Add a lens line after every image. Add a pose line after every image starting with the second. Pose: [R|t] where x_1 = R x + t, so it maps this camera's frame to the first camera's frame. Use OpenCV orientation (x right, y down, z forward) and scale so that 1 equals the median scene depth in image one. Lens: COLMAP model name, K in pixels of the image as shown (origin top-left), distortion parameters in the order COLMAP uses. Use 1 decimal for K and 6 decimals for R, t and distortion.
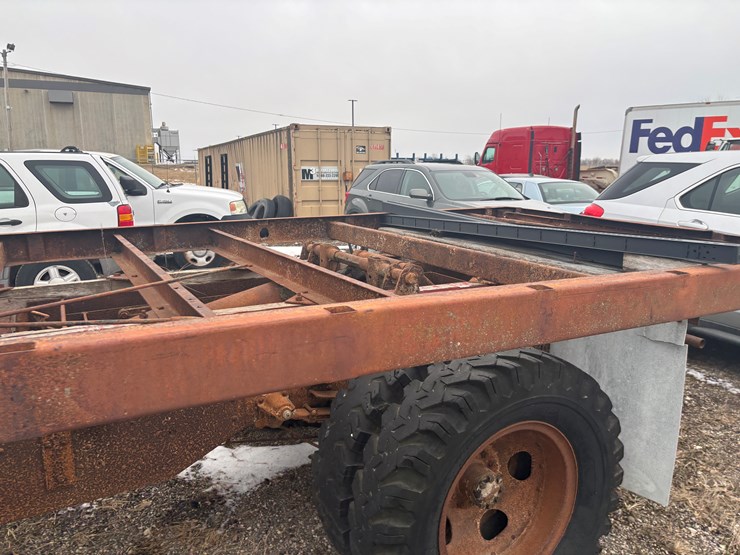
lens RADIAL K [[554.6, 0, 366.8], [0, 554.6, 277.5], [0, 0, 1]] dist [0.056265, -0.060043]
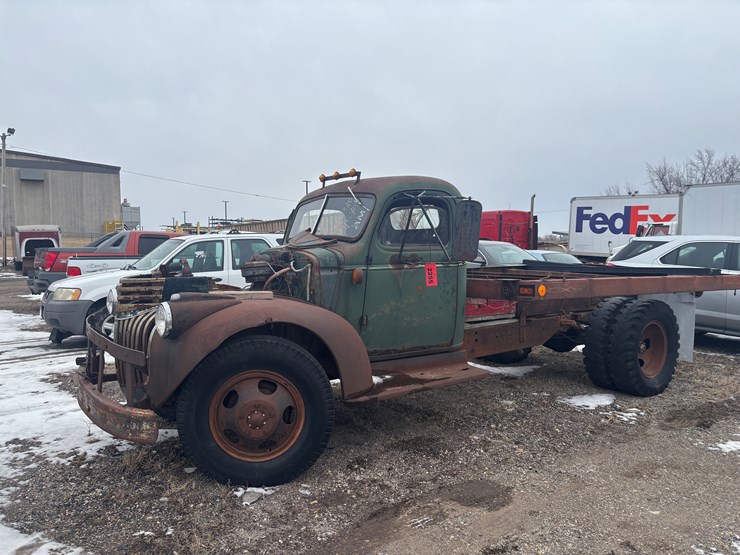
lens RADIAL K [[554.6, 0, 366.8], [0, 554.6, 277.5], [0, 0, 1]] dist [0.056265, -0.060043]
pose [[0.992999, -0.003878, 0.118057, -0.228712], [0.019371, 0.991276, -0.130369, 0.052299], [-0.116522, 0.131743, 0.984412, -0.264630]]
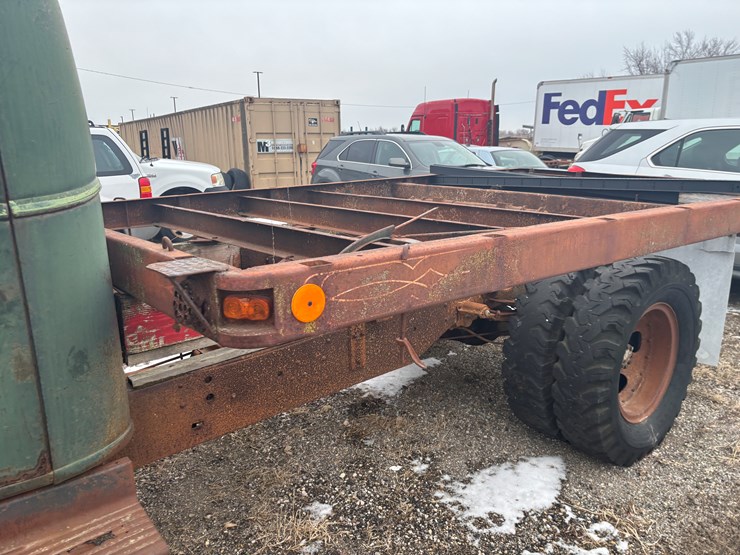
lens RADIAL K [[555.6, 0, 364.9], [0, 555.6, 275.4], [0, 0, 1]] dist [0.048001, -0.061056]
pose [[0.985767, -0.052539, 0.159698, -0.092750], [0.045941, 0.997942, 0.044733, 0.010900], [-0.161719, -0.036760, 0.986152, -0.042869]]
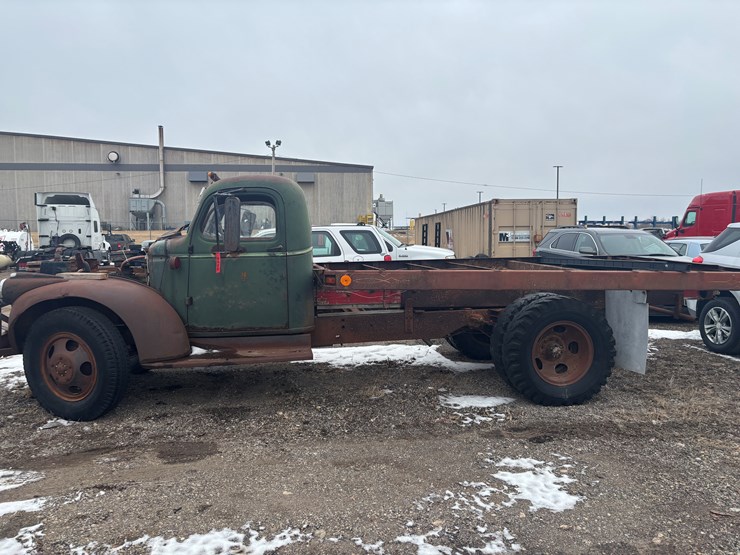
lens RADIAL K [[554.6, 0, 366.8], [0, 554.6, 277.5], [0, 0, 1]] dist [0.056265, -0.060043]
pose [[0.937358, 0.021878, -0.347679, 0.040560], [-0.061184, 0.992852, -0.102479, 0.050831], [0.342951, 0.117332, 0.931997, -0.260490]]
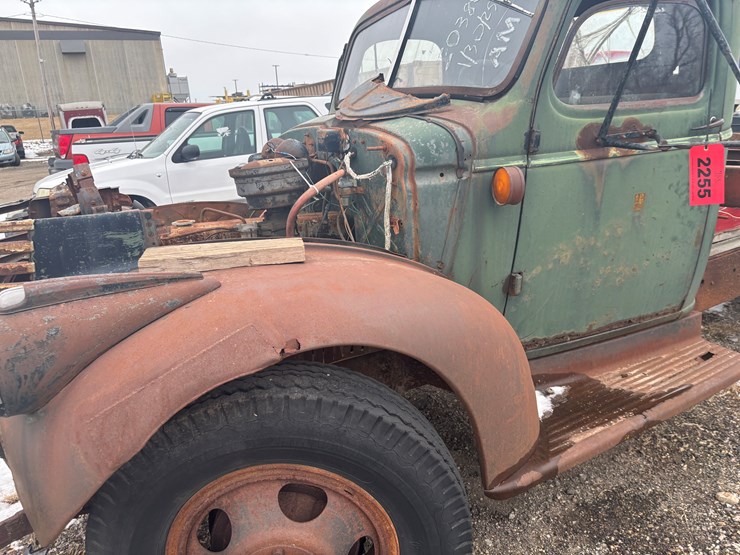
lens RADIAL K [[554.5, 0, 362.7], [0, 554.5, 286.0], [0, 0, 1]] dist [0.061291, -0.066422]
pose [[0.998660, -0.051517, -0.004866, -0.230839], [0.051734, 0.991921, 0.115831, 0.018644], [-0.001141, -0.115928, 0.993257, -0.095553]]
